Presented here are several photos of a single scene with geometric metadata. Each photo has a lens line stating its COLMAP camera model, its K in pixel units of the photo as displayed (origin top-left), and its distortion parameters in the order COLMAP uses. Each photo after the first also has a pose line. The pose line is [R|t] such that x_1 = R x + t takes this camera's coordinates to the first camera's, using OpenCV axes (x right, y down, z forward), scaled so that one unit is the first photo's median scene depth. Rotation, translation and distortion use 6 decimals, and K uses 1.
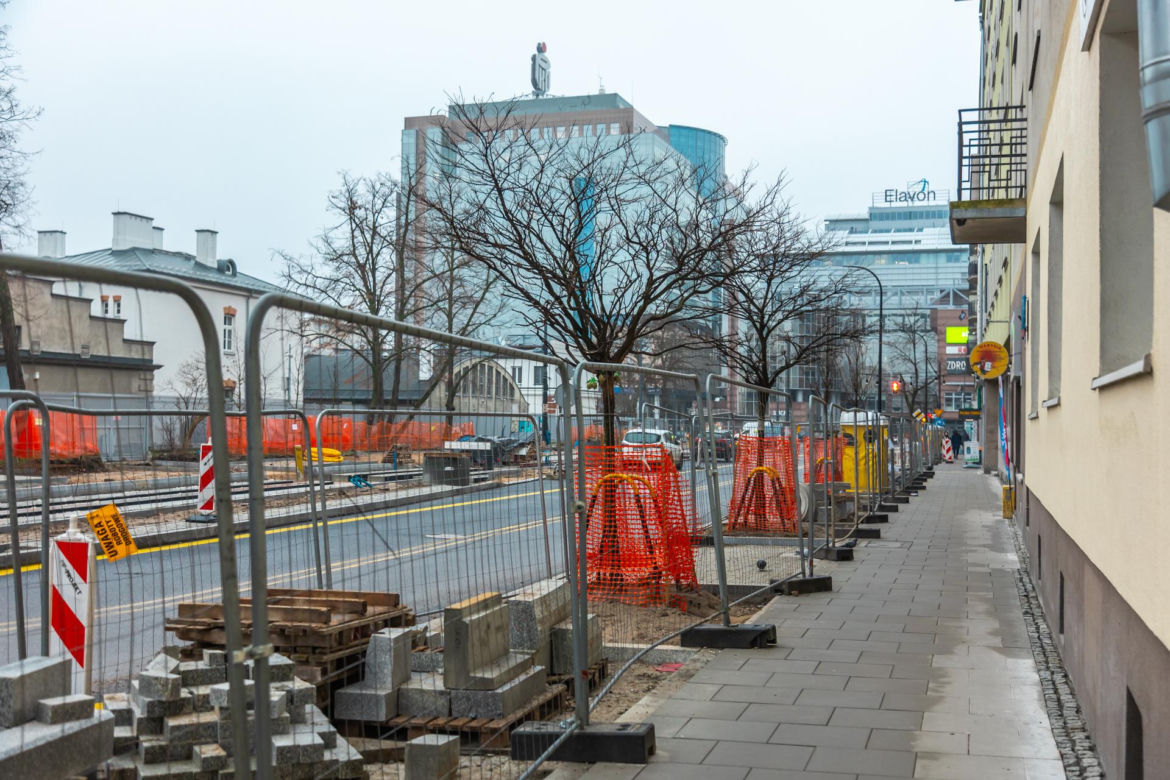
lens RADIAL K [[1302.9, 0, 586.1], [0, 1302.9, 387.7], [0, 0, 1]] dist [-0.002656, 0.002527]
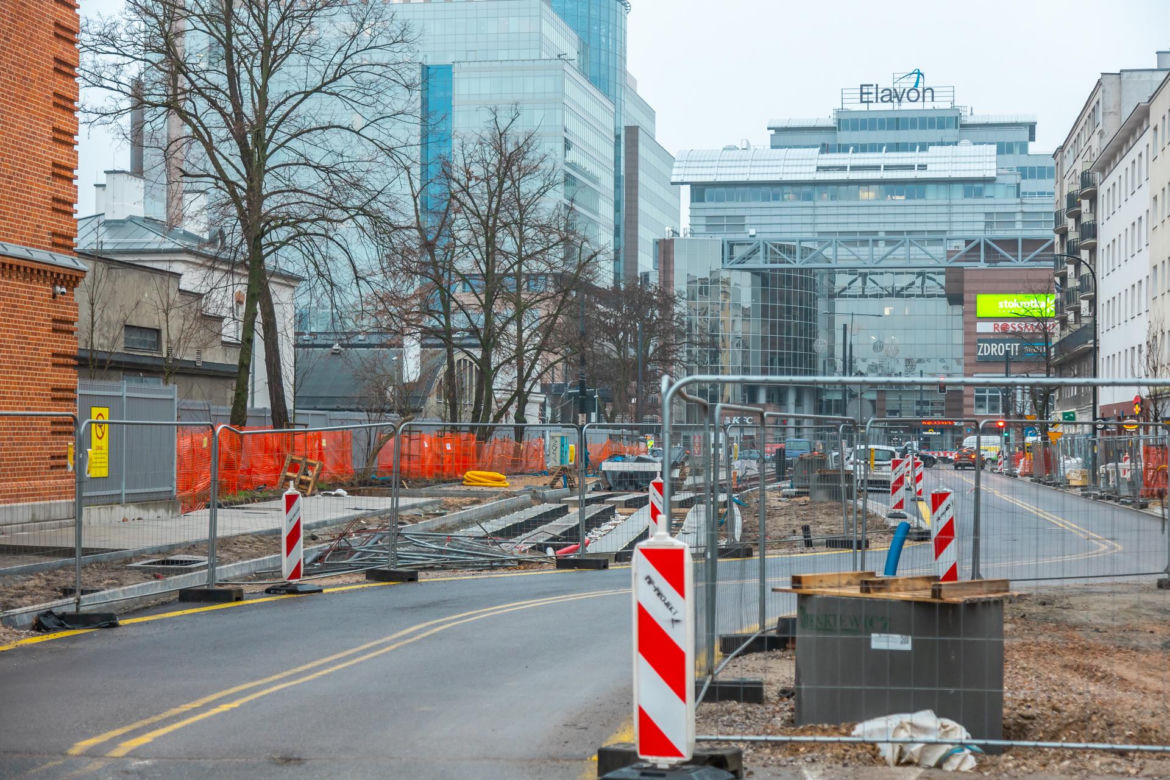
lens RADIAL K [[2166.2, 0, 585.0], [0, 2166.2, 390.0], [0, 0, 1]] dist [0.044136, 0.023681]
pose [[0.989409, -0.005436, 0.145053, -0.085024], [0.004480, 0.999966, 0.006916, -0.003870], [-0.145085, -0.006193, 0.989400, -0.097561]]
